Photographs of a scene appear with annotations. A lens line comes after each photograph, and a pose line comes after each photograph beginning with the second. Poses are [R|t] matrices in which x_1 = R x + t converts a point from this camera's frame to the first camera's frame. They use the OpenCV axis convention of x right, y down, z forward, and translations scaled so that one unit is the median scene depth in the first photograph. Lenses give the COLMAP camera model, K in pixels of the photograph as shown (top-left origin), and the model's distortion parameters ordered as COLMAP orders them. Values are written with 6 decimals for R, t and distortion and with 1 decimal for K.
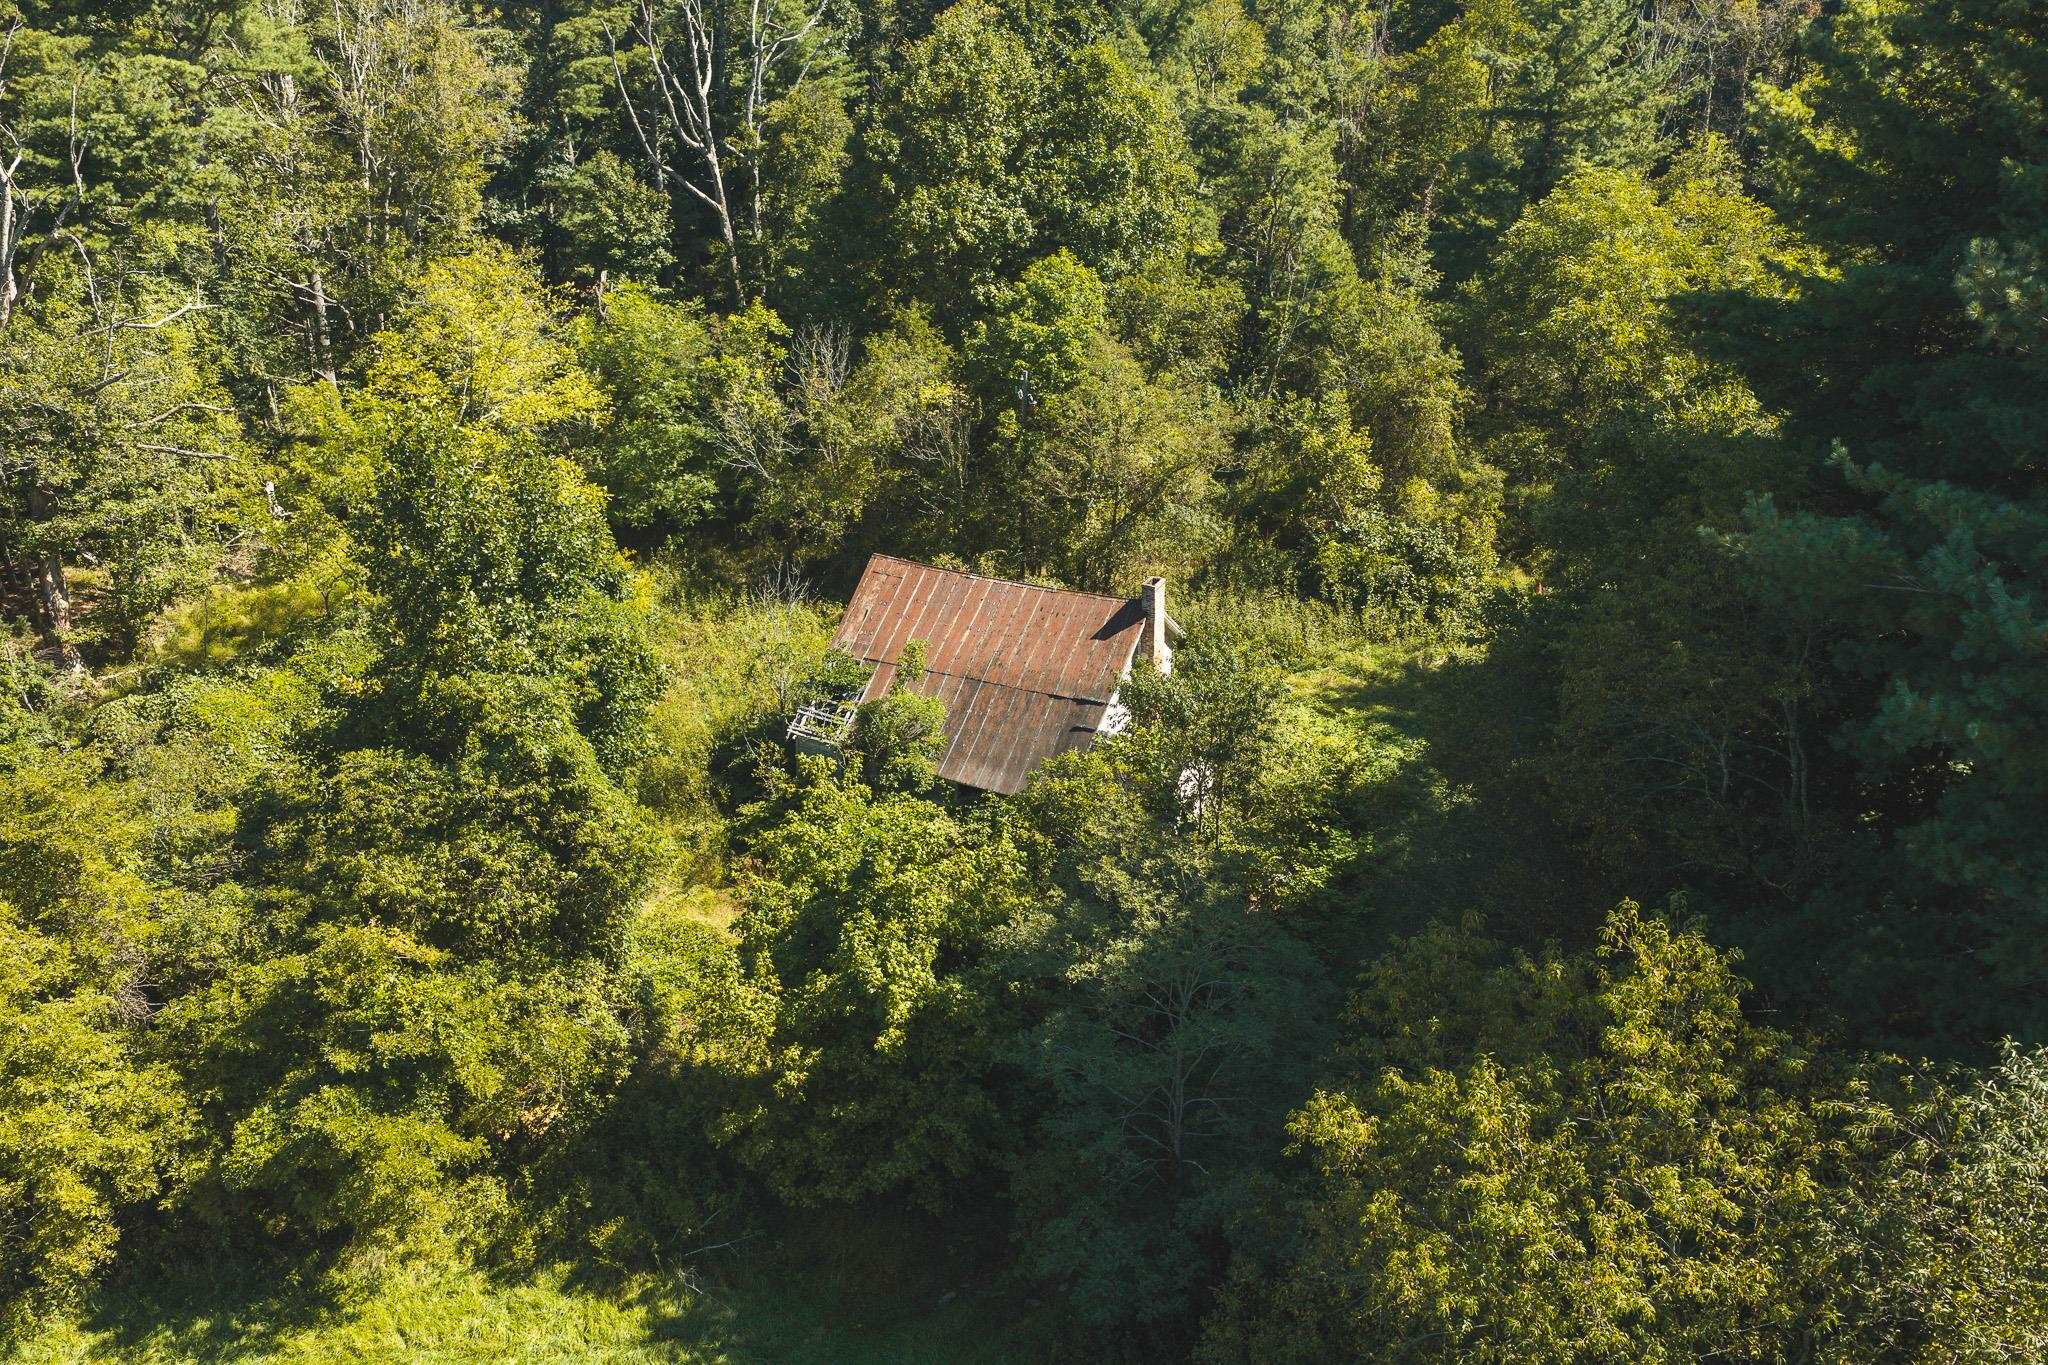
lens RADIAL K [[1685.5, 0, 1032.1], [0, 1685.5, 693.2], [0, 0, 1]] dist [0.011147, -0.017067]
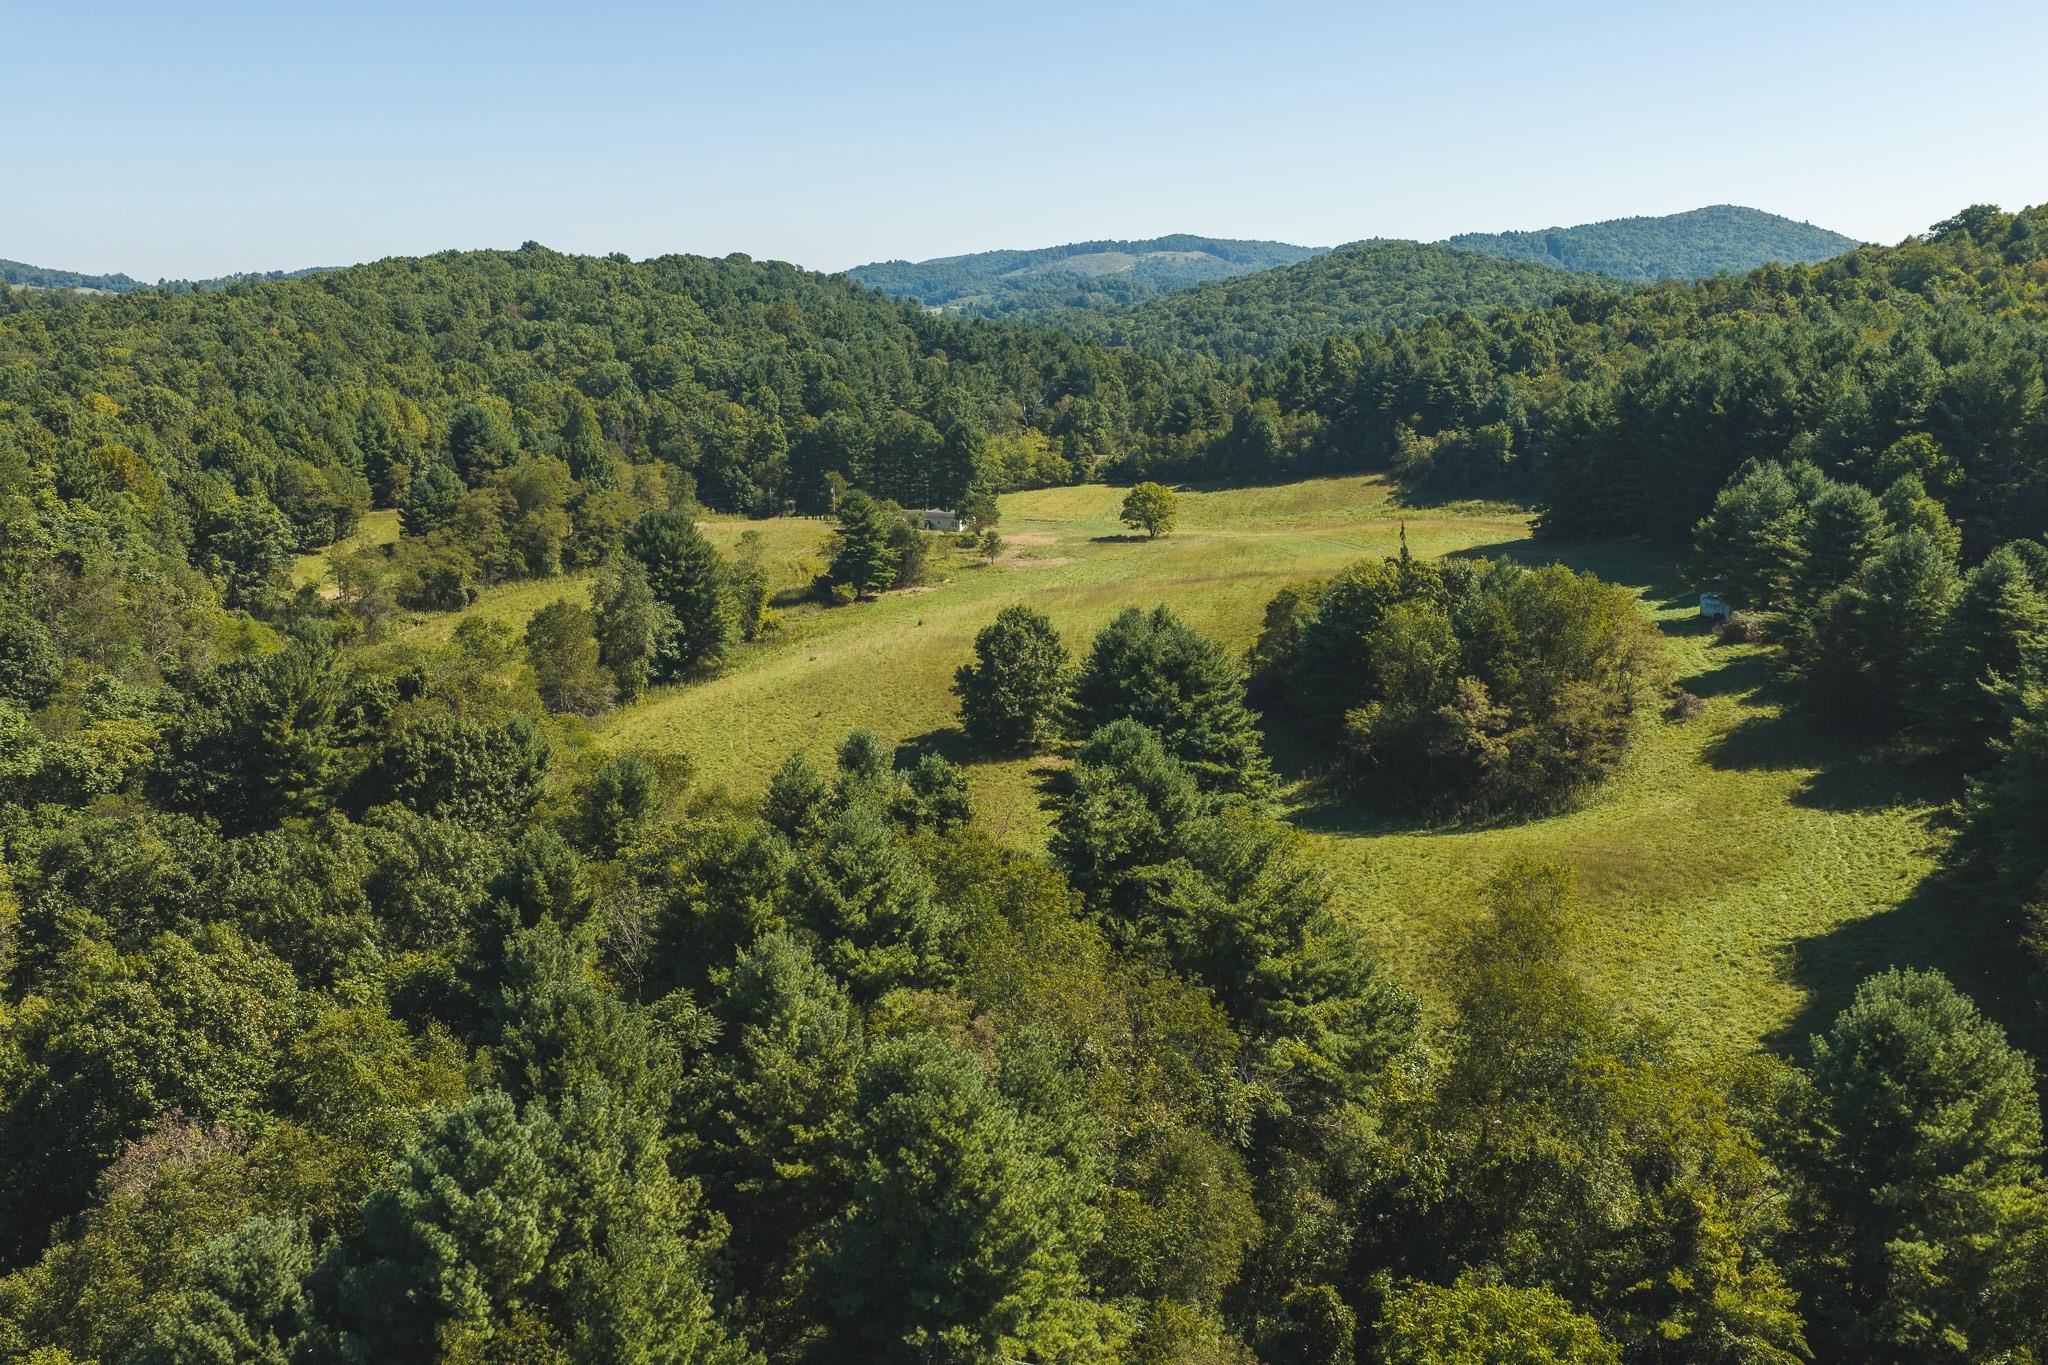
lens RADIAL K [[1686.2, 0, 1024.0], [0, 1686.2, 682.5], [0, 0, 1]] dist [0.036609, -0.003248]
pose [[0.984052, -0.045007, 0.172094, -1.588348], [0.078221, 0.978390, -0.191402, 2.174901], [-0.159761, 0.201810, 0.966307, -5.758847]]
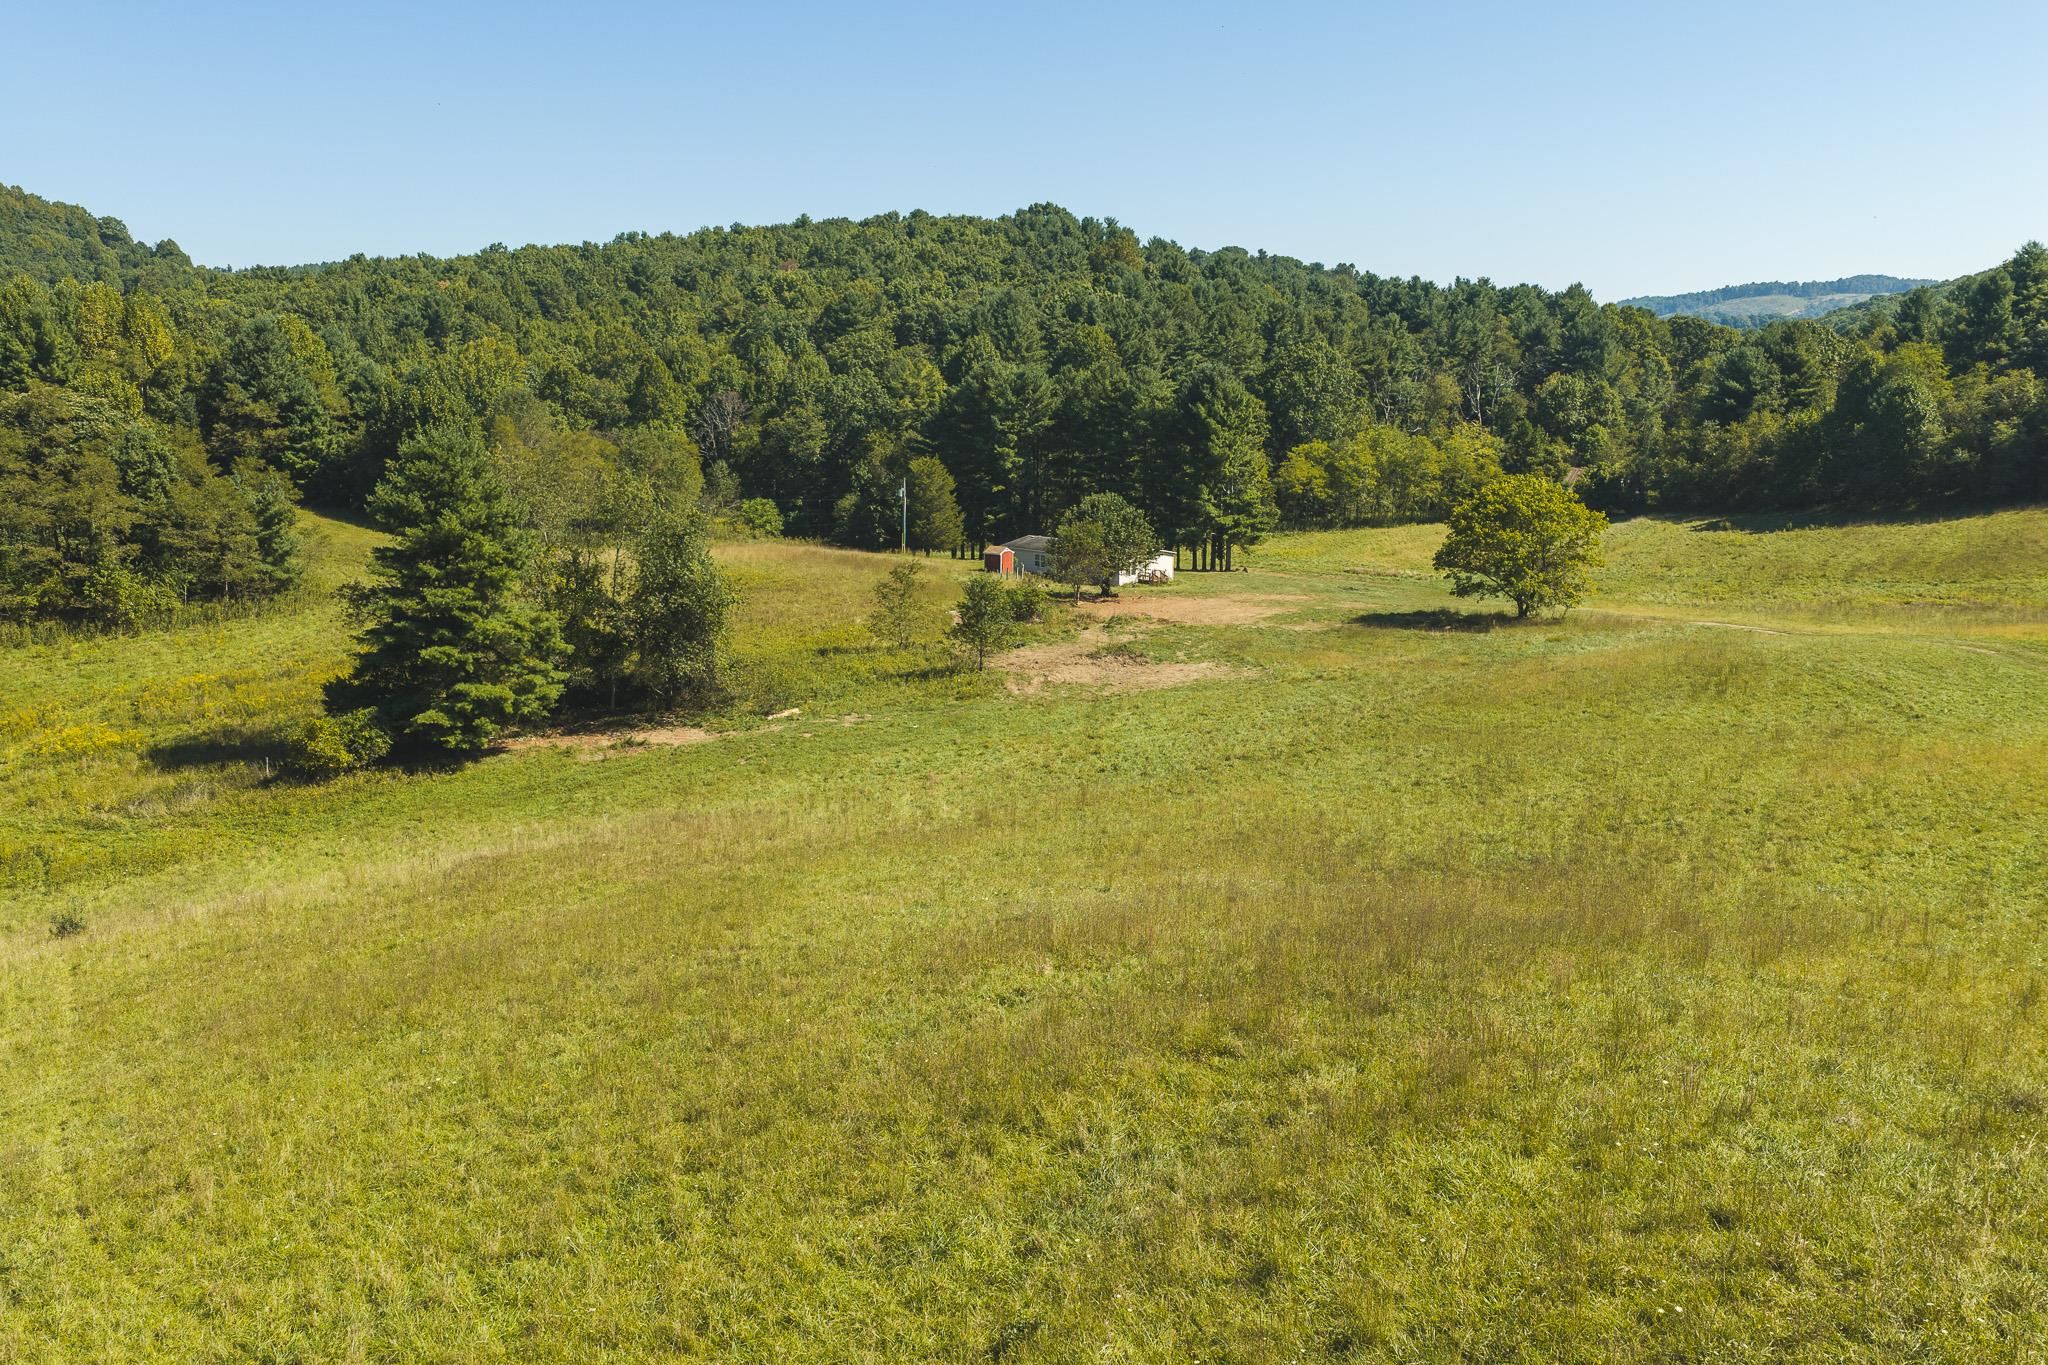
lens RADIAL K [[1685.5, 0, 1032.1], [0, 1685.5, 693.2], [0, 0, 1]] dist [0.011147, -0.017067]
pose [[0.983067, 0.028033, -0.181087, -0.571766], [-0.068699, 0.972534, -0.222391, 1.399892], [0.169879, 0.231065, 0.957993, -3.079513]]
